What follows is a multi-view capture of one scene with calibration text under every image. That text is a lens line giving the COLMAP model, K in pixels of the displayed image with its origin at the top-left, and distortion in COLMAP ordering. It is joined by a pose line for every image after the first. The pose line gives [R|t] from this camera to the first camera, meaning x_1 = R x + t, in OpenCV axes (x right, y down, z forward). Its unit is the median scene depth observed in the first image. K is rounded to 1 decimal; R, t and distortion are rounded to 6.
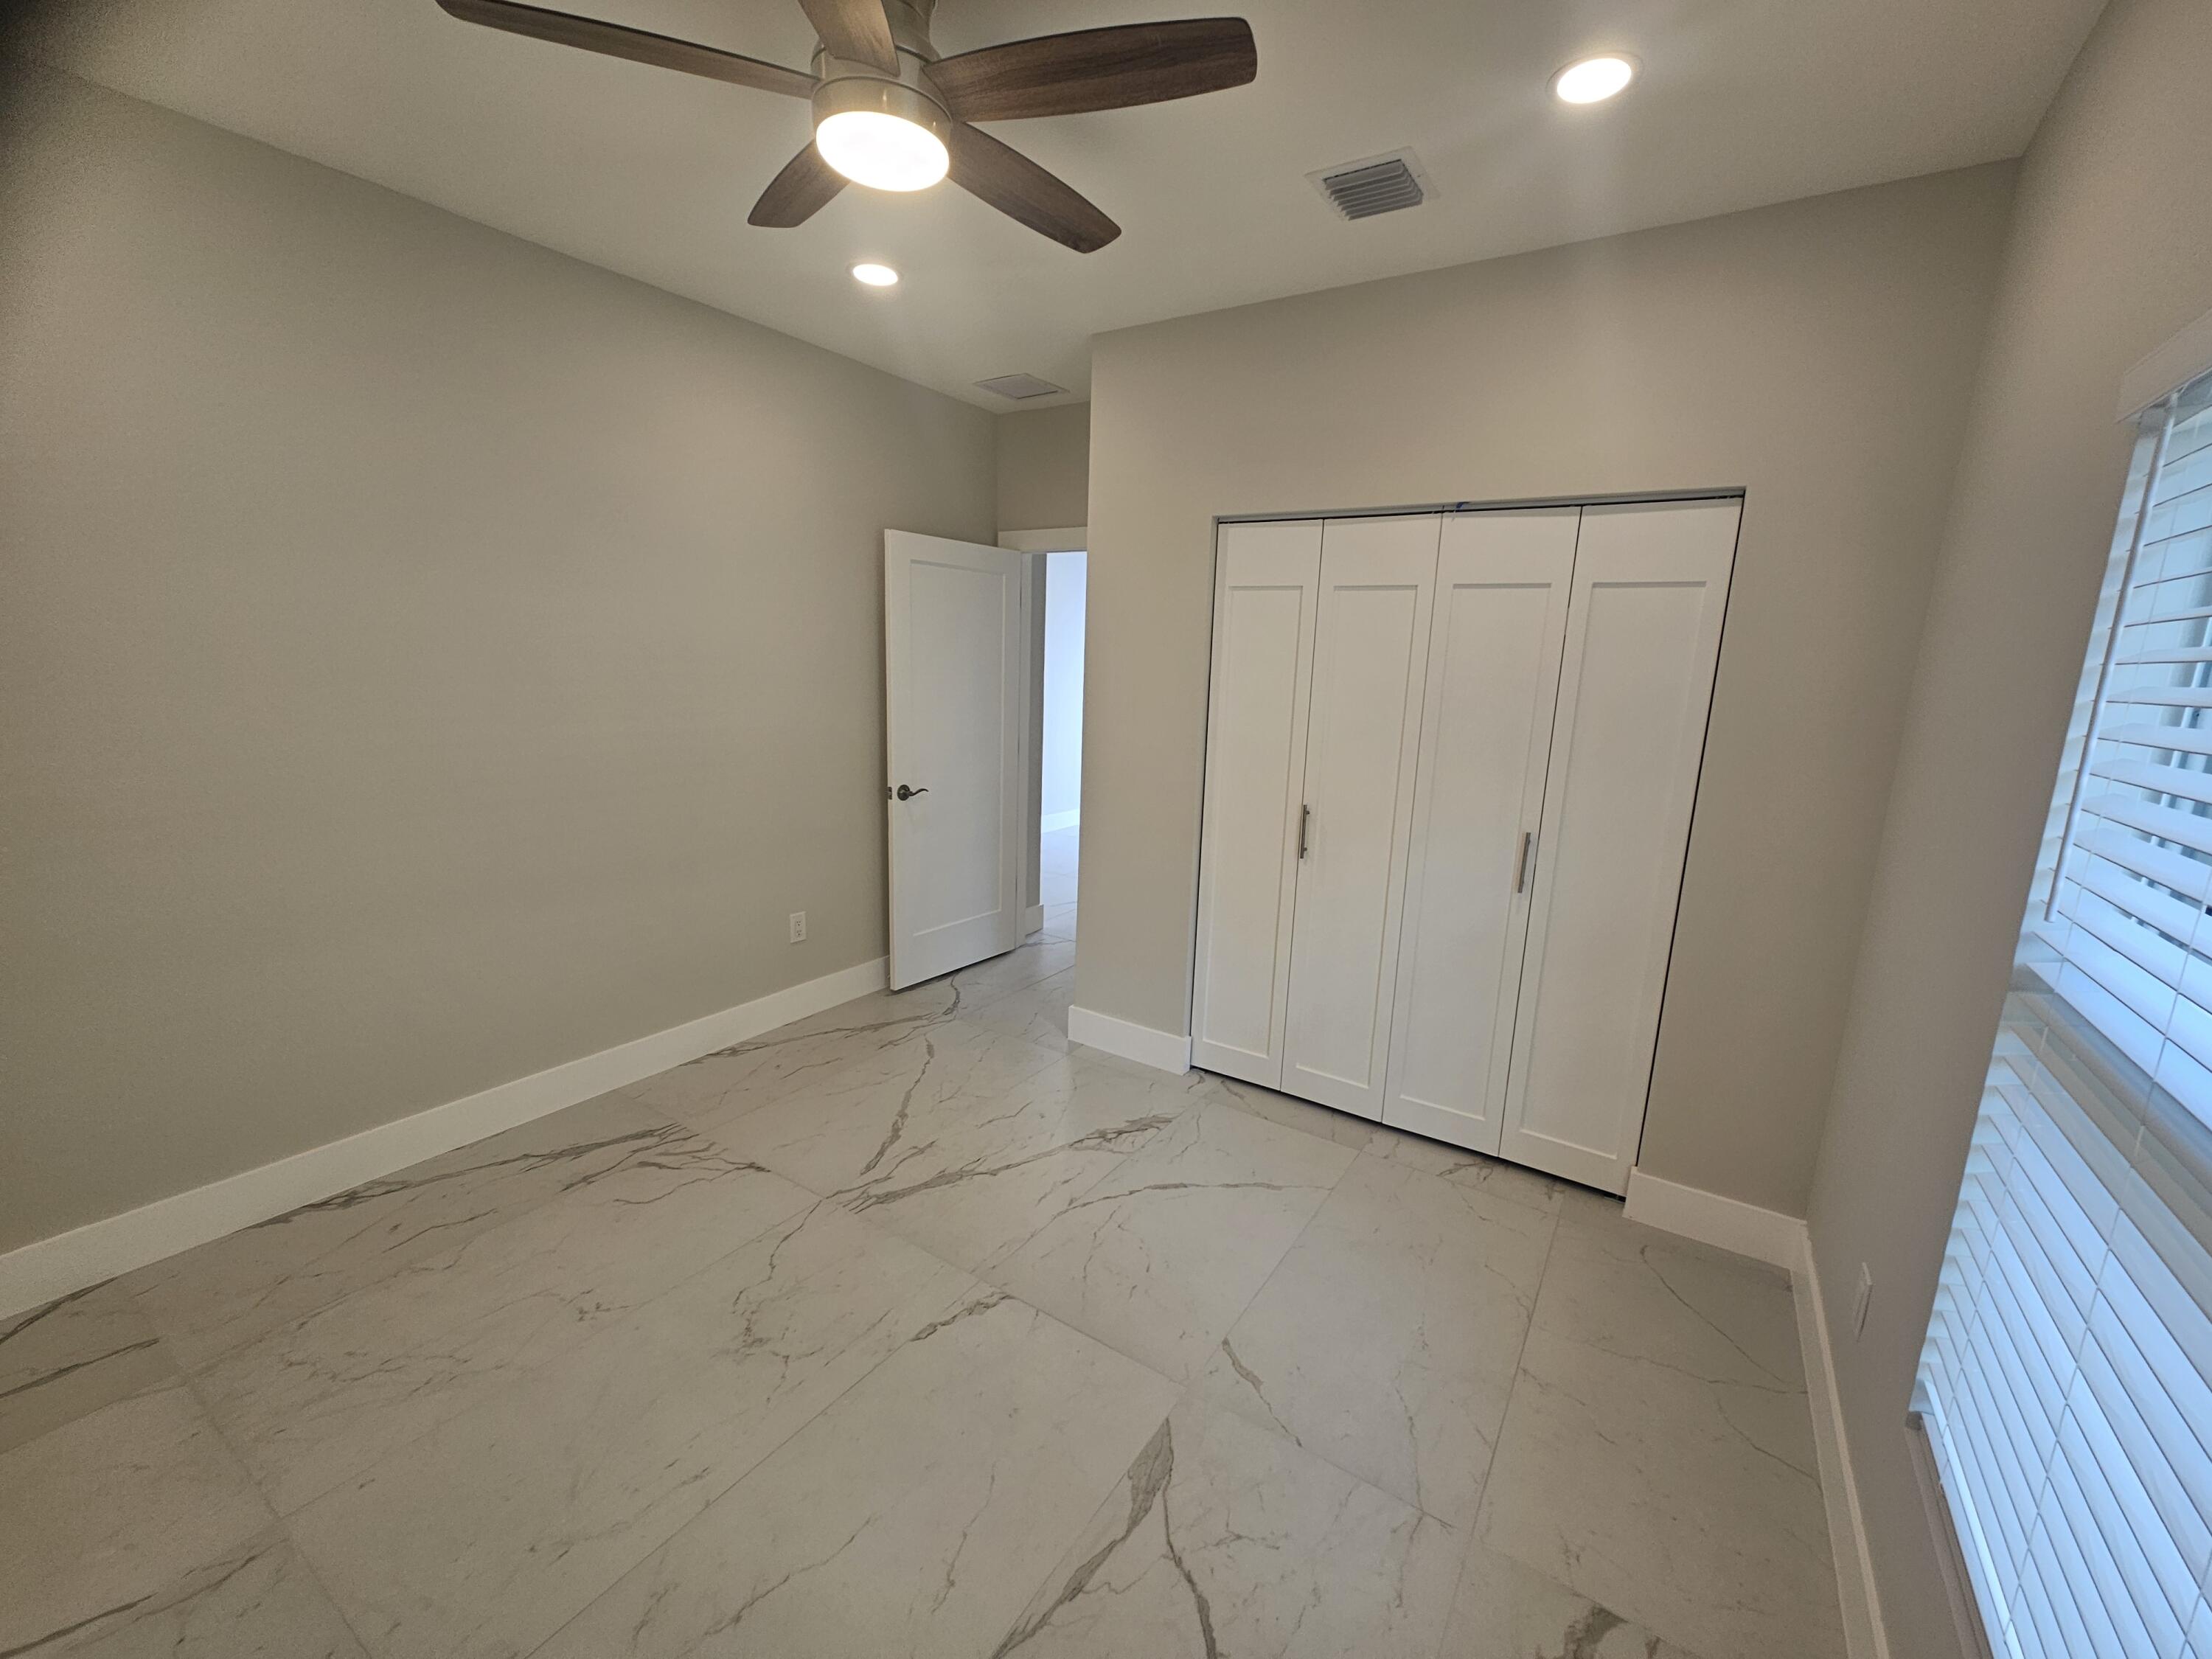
lens RADIAL K [[905.8, 0, 1126.7], [0, 905.8, 829.5], [0, 0, 1]] dist [-0.005554, 0.002177]
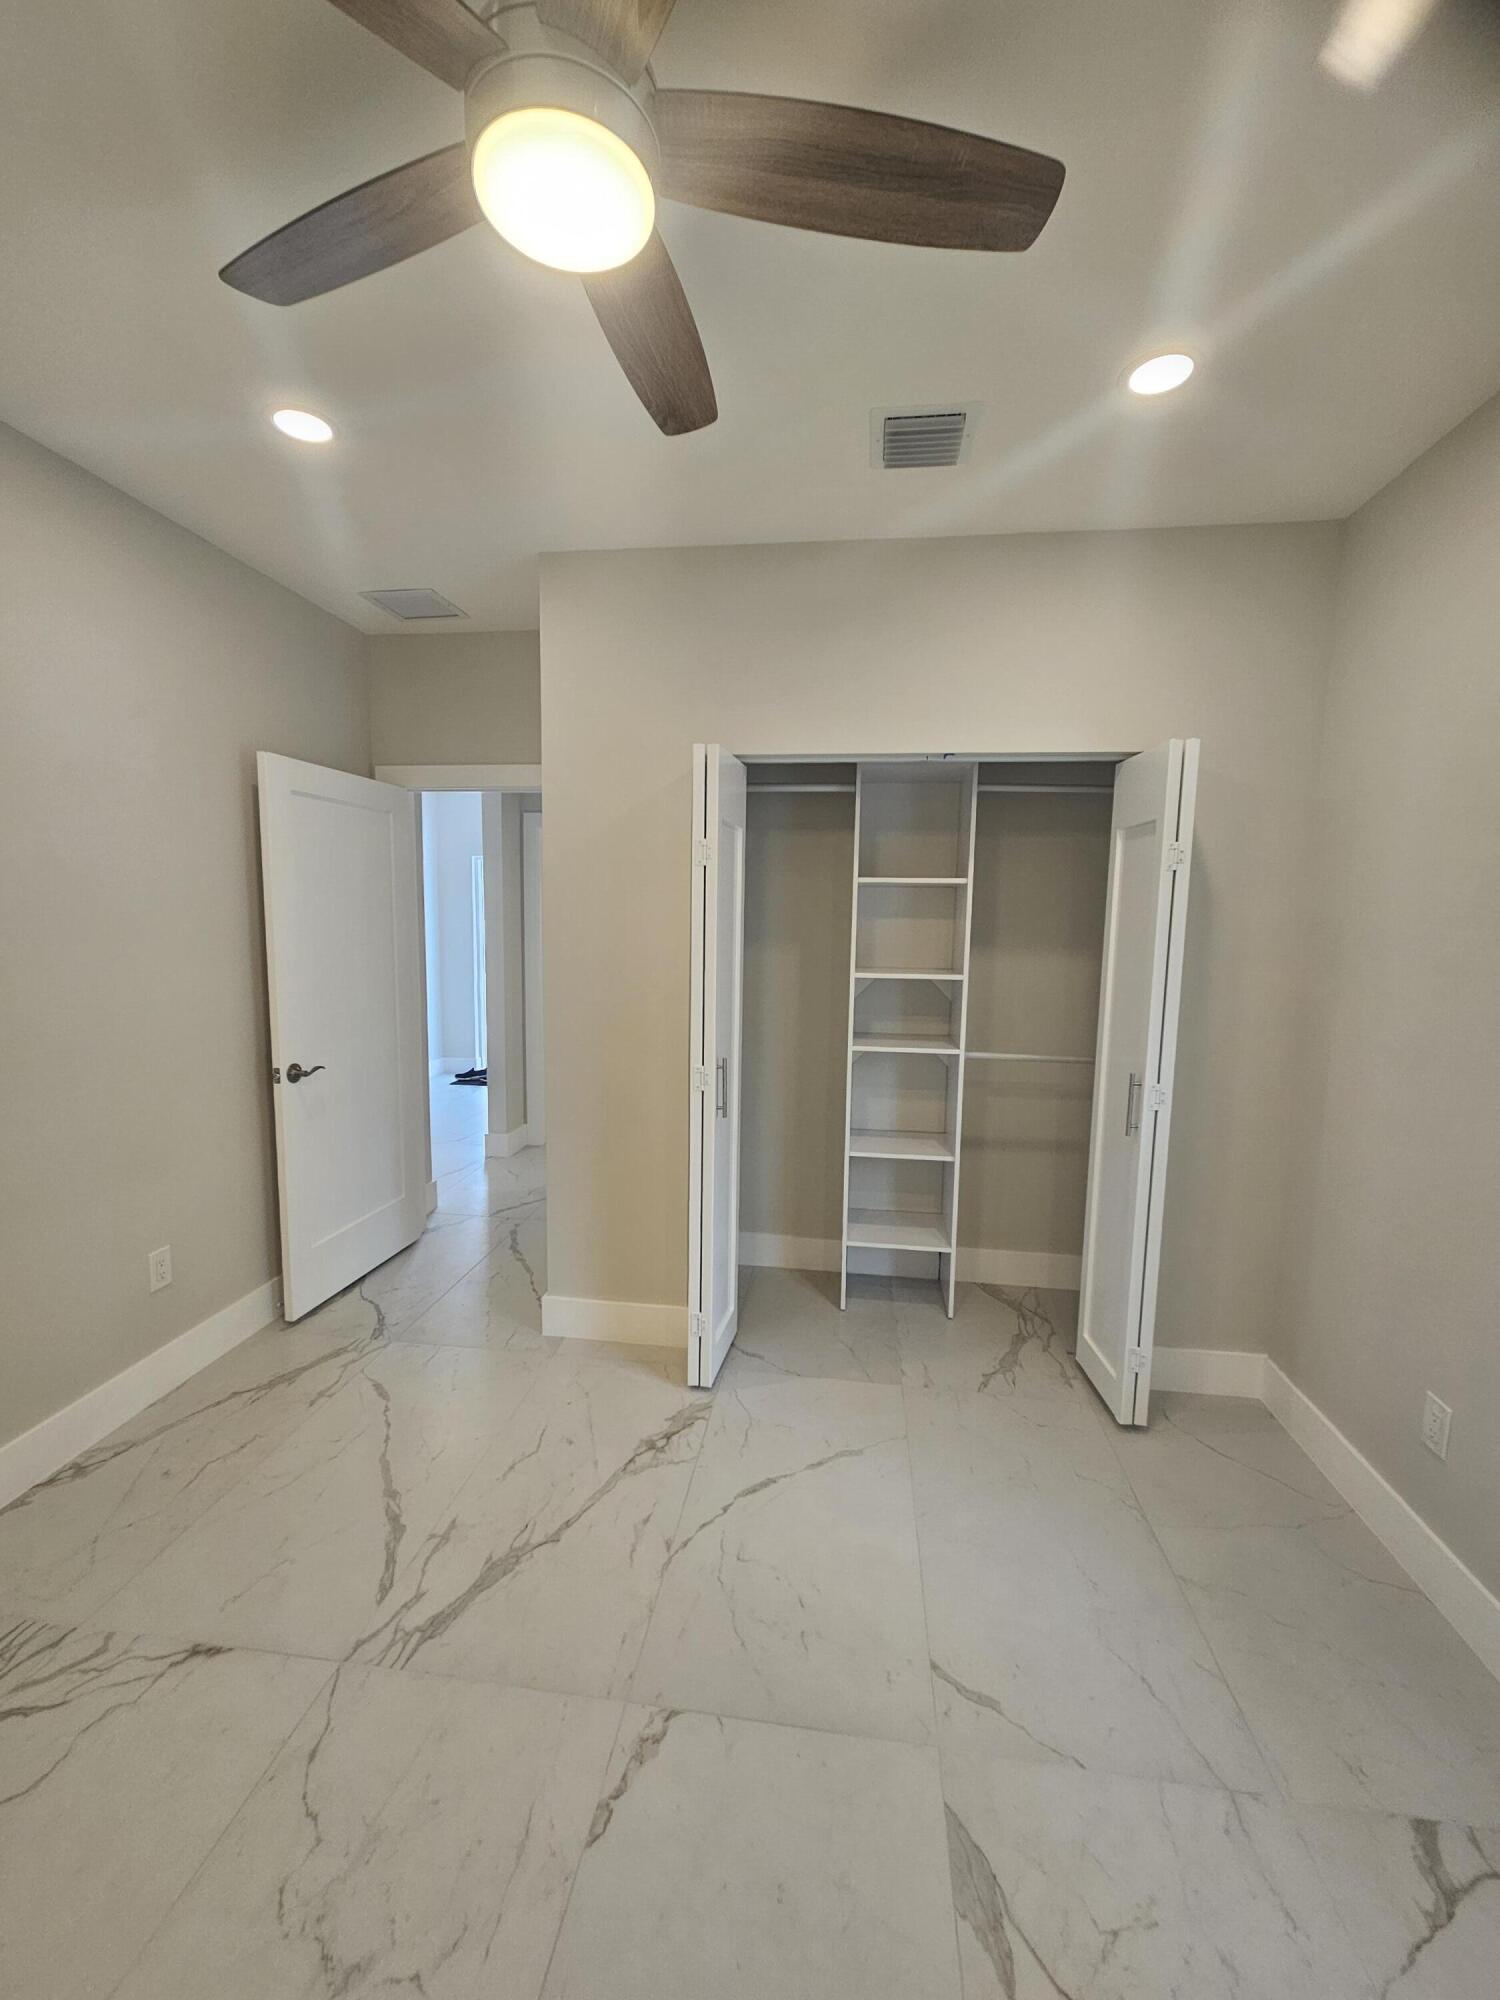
lens RADIAL K [[819.0, 0, 751.8], [0, 819.0, 1007.9], [0, 0, 1]] dist [-0.005554, 0.002177]
pose [[0.903136, -0.069450, 0.423701, -0.250387], [0.096484, 0.994420, -0.042662, -0.038314], [-0.418373, 0.079410, 0.904797, 0.222470]]
